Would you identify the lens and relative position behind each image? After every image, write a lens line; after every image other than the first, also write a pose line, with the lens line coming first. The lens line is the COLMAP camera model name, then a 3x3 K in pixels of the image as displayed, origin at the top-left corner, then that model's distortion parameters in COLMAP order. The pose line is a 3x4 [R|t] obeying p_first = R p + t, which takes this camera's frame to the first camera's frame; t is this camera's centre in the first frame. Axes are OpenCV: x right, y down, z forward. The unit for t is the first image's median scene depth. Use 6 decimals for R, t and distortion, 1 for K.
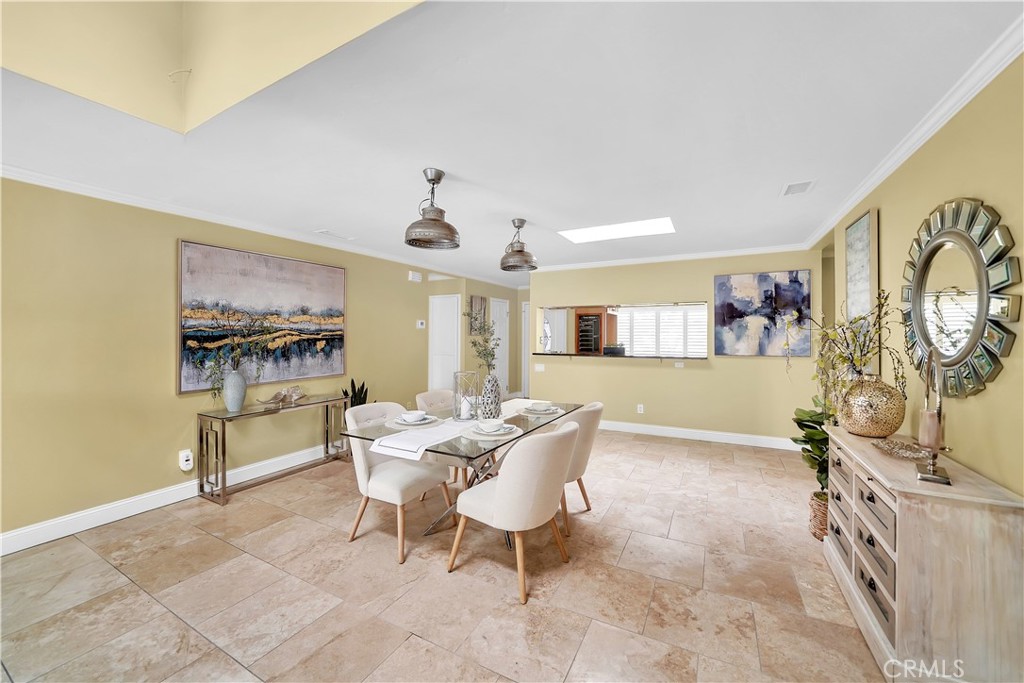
lens RADIAL K [[365.5, 0, 522.6], [0, 365.5, 336.7], [0, 0, 1]] dist [-0.016911, -0.000148]
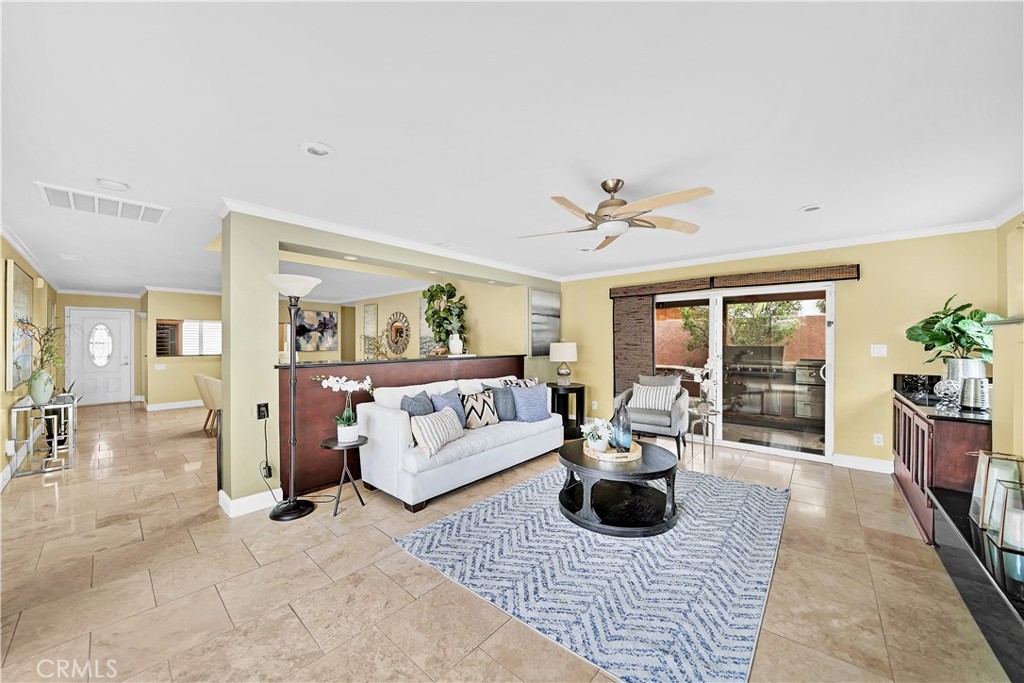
lens RADIAL K [[365.5, 0, 509.3], [0, 365.5, 341.1], [0, 0, 1]] dist [-0.016911, -0.000148]
pose [[0.235721, 0.001033, 0.971820, -1.213545], [0.005544, 0.999982, -0.002407, 0.008004], [-0.971805, 0.005955, 0.235711, -0.619344]]
